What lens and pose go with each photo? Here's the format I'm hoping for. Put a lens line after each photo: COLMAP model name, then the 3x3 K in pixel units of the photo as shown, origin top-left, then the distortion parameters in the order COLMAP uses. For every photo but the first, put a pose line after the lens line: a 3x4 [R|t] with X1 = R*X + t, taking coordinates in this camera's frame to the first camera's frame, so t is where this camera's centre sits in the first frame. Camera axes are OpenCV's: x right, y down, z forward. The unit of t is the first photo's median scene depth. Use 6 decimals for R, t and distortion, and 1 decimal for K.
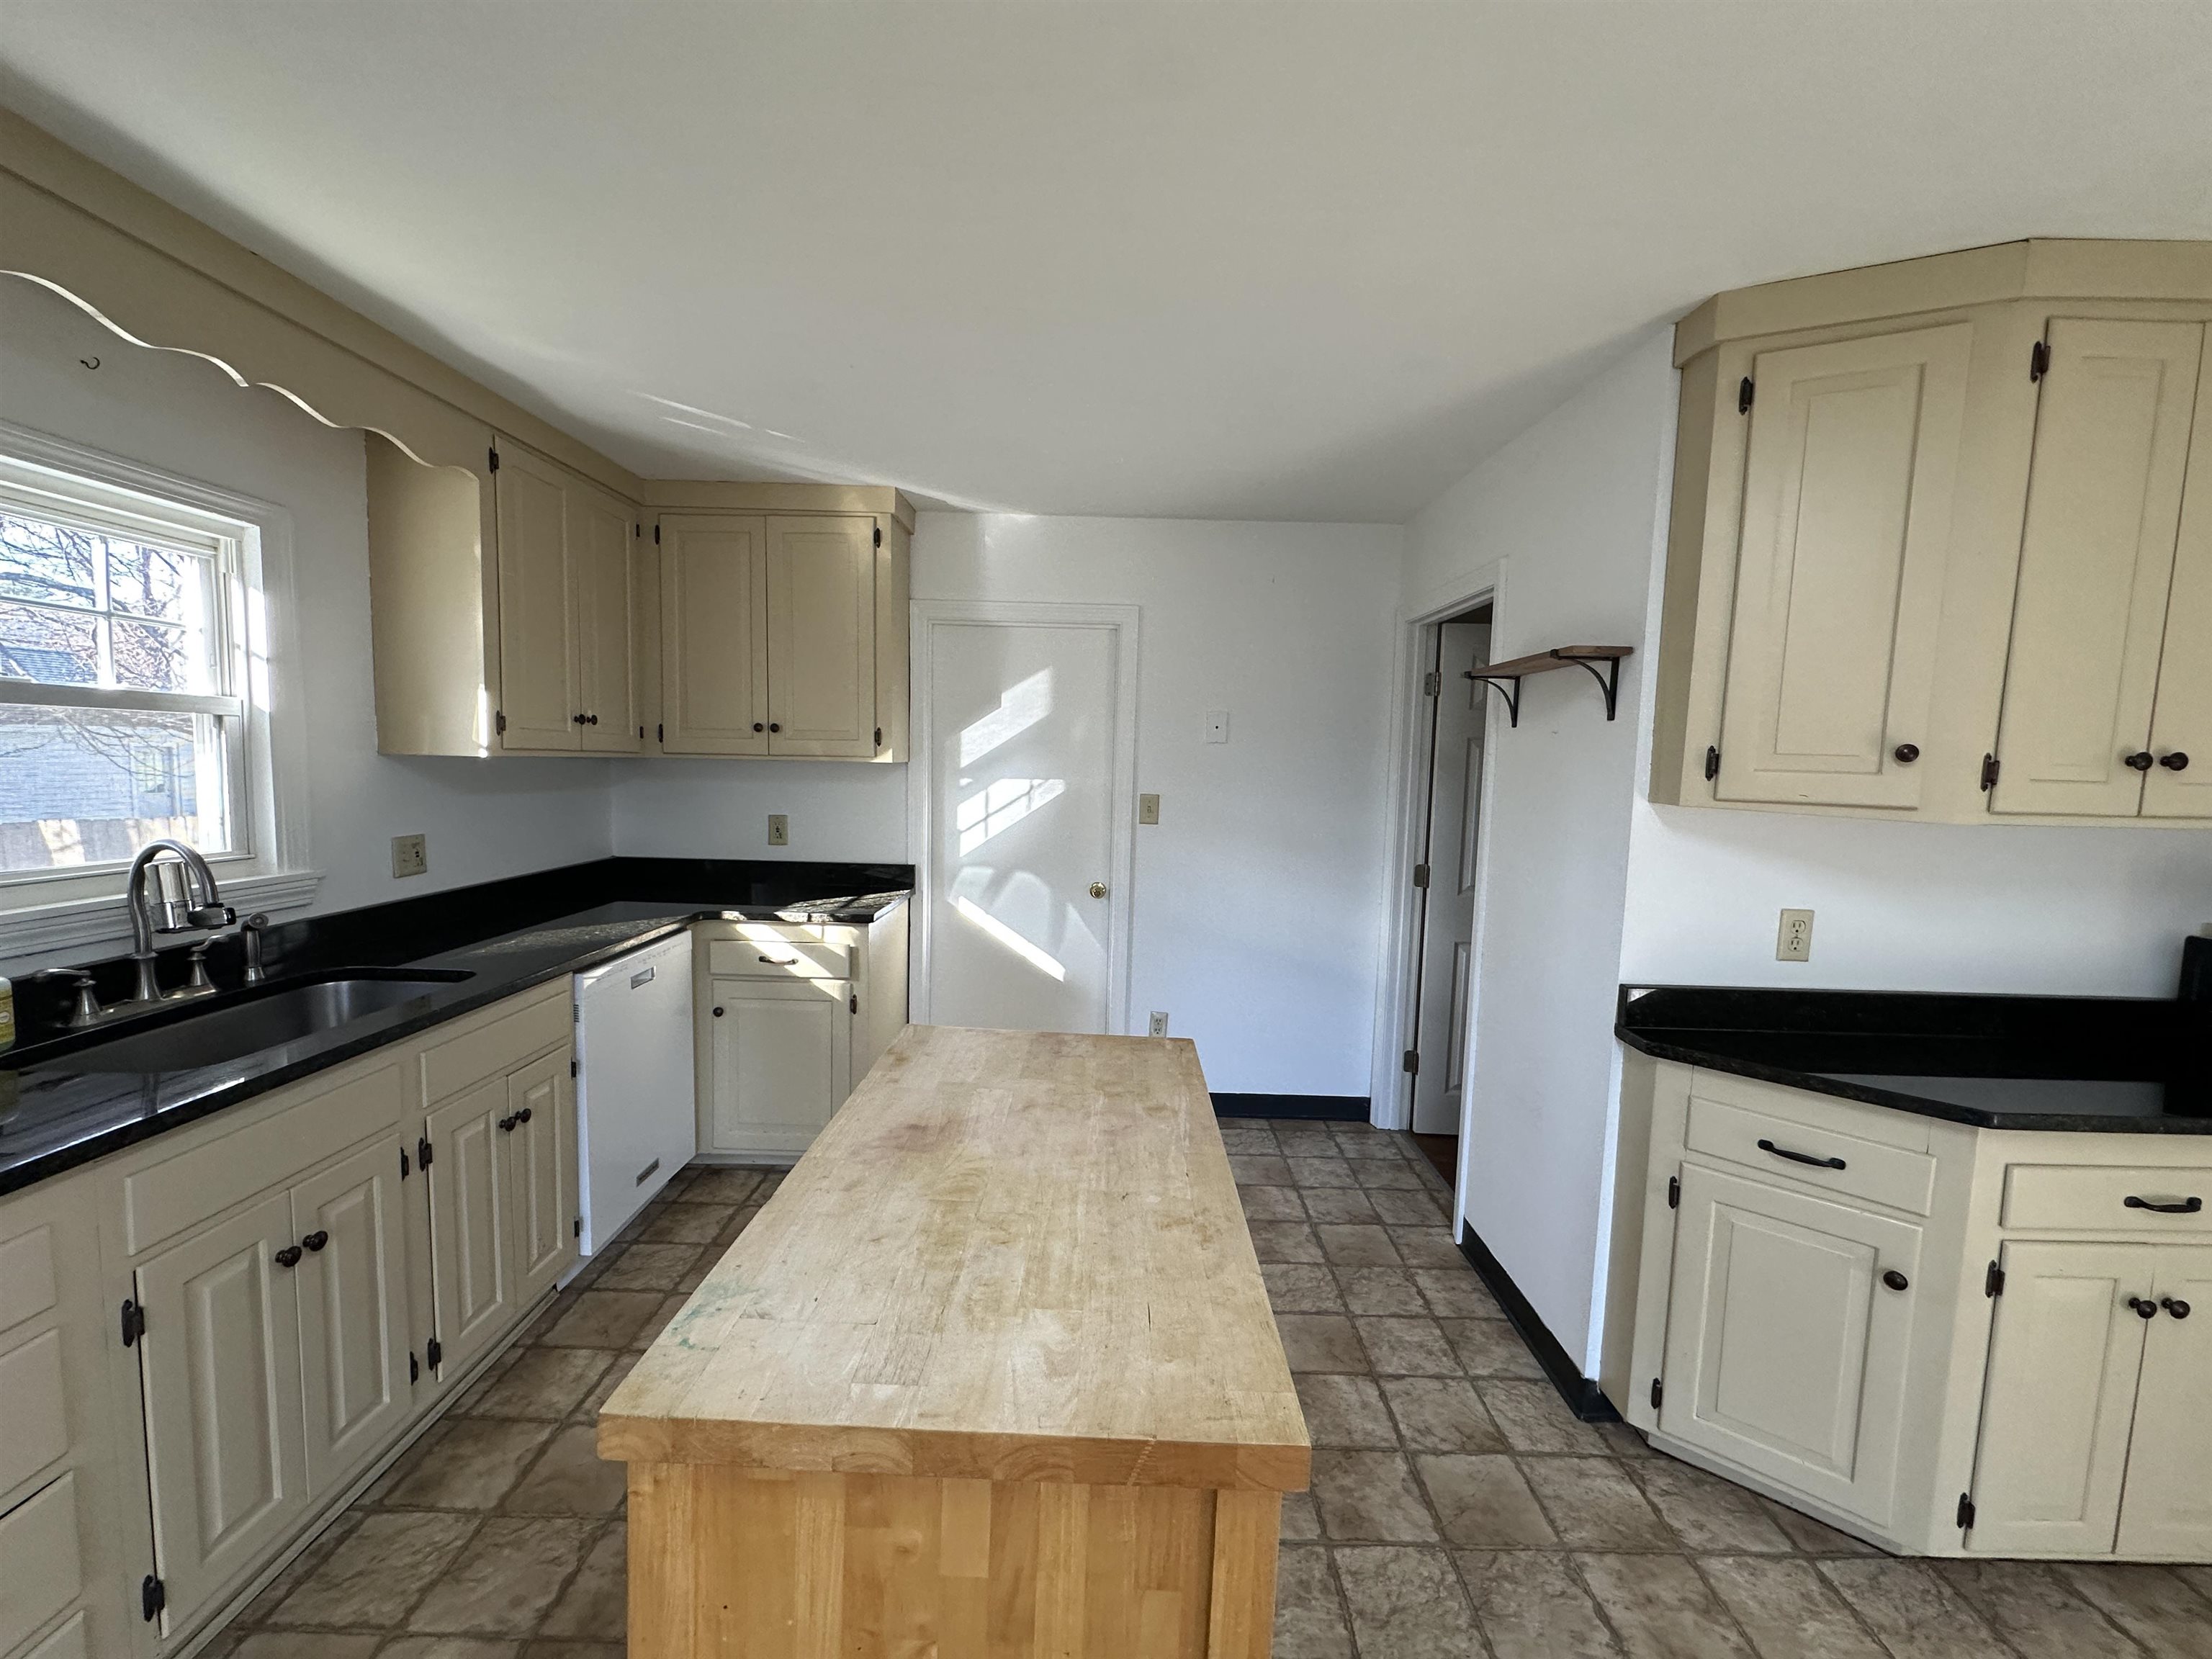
lens RADIAL K [[881.4, 0, 1106.0], [0, 881.4, 829.5], [0, 0, 1]] dist [-0.003624, 0.000493]
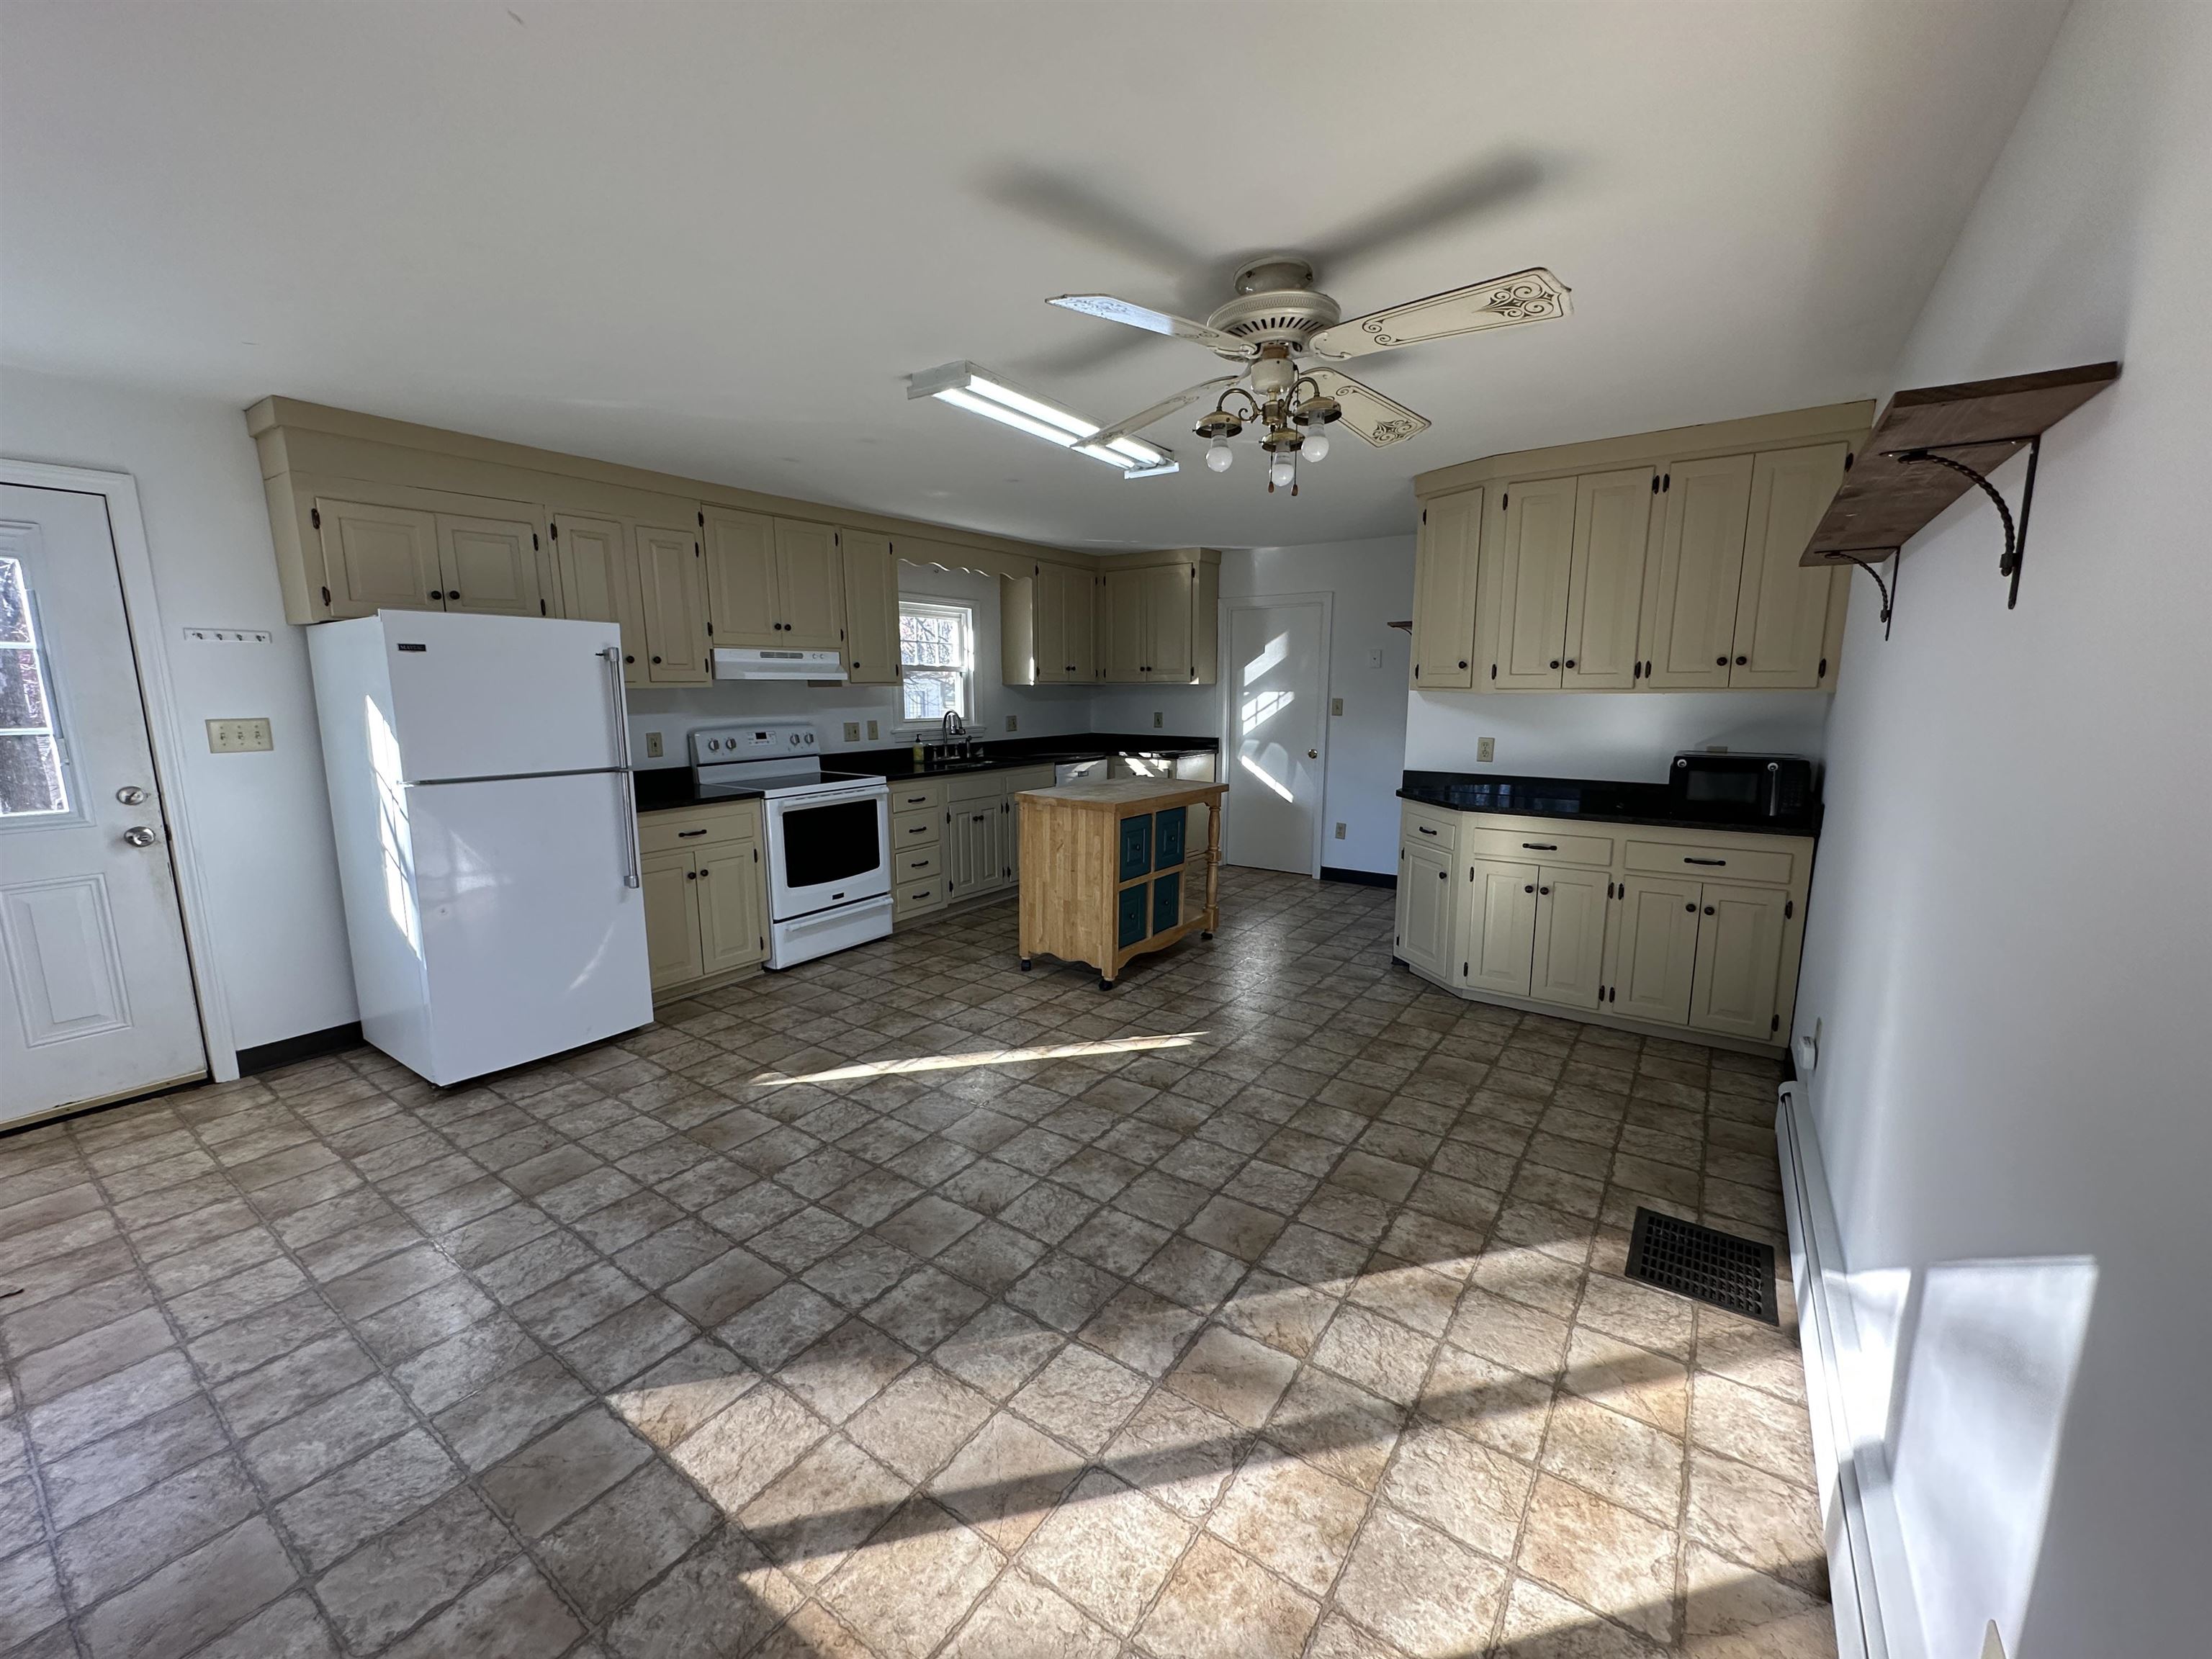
lens RADIAL K [[874.1, 0, 1106.0], [0, 874.1, 829.5], [0, 0, 1]] dist [-0.003220, -0.000693]
pose [[0.822520, 0.067255, -0.564745, 0.941517], [-0.024431, 0.996245, 0.083059, 0.121632], [0.568211, -0.054521, 0.821075, -1.006504]]
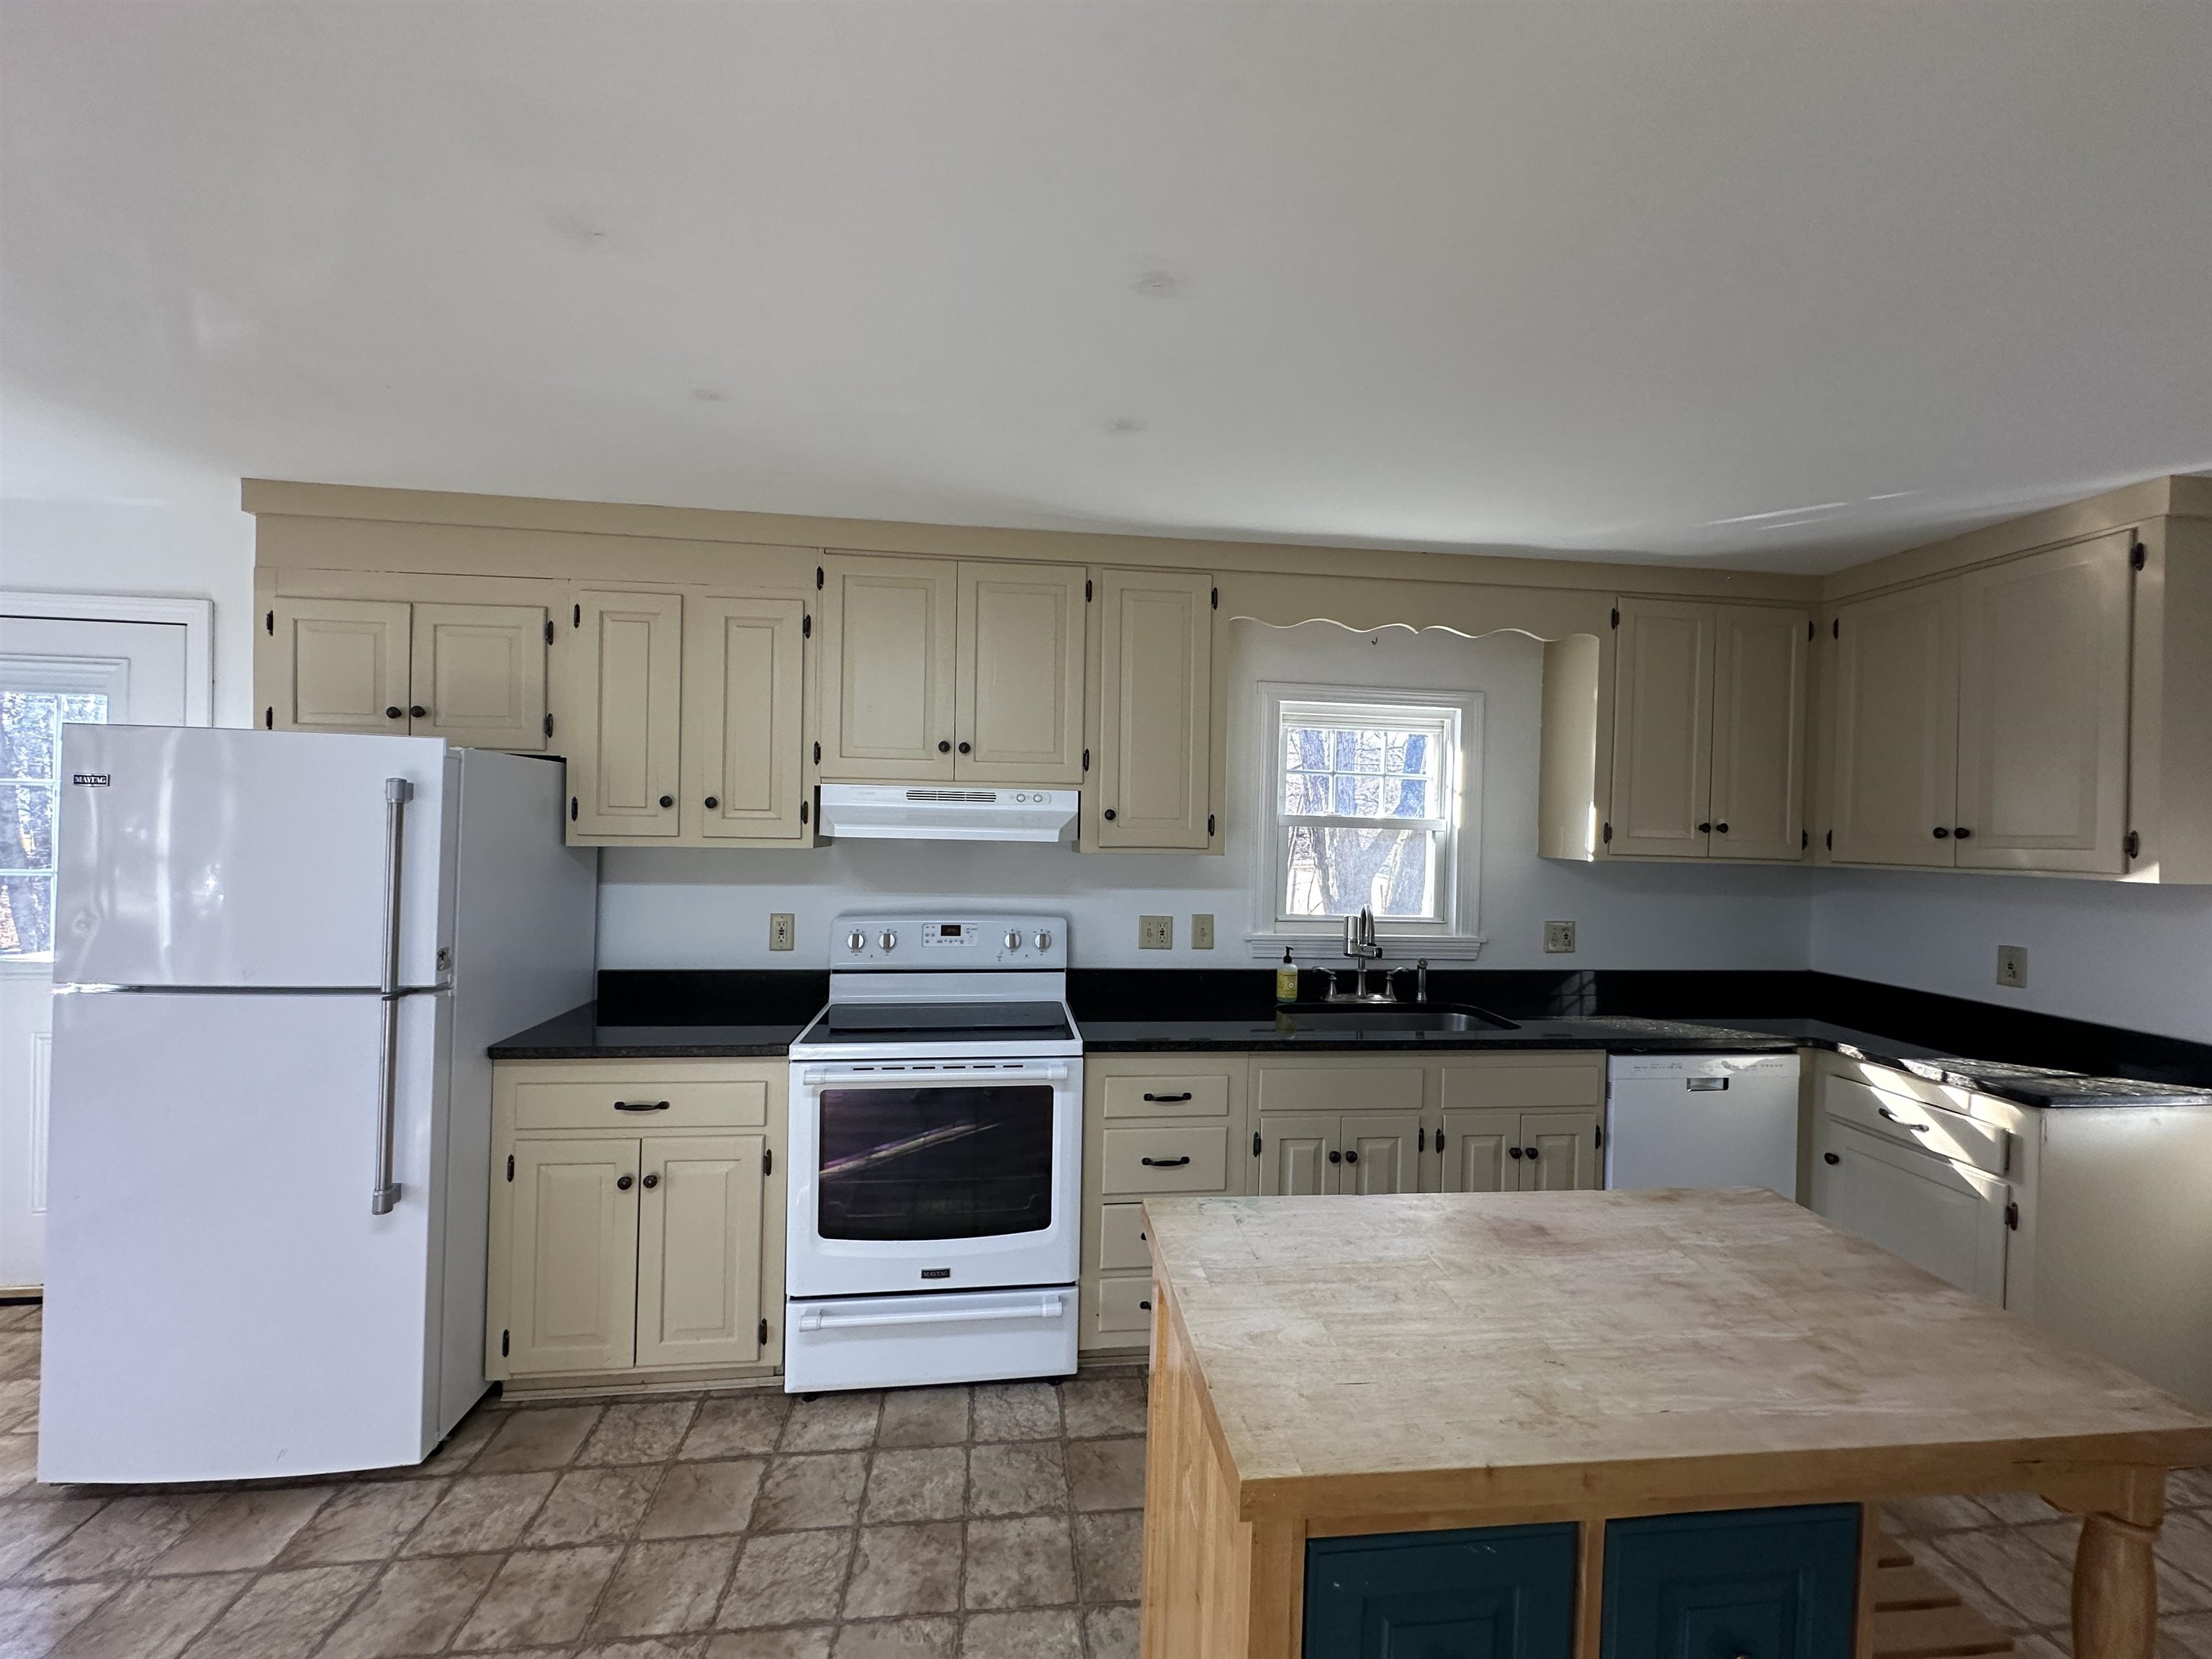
lens RADIAL K [[874.1, 0, 1106.0], [0, 874.1, 829.5], [0, 0, 1]] dist [-0.003220, -0.000693]
pose [[0.126181, -0.015721, -0.991883, 0.383610], [-0.102331, 0.994334, -0.028778, -0.021419], [0.986715, 0.105132, 0.123858, 0.176126]]
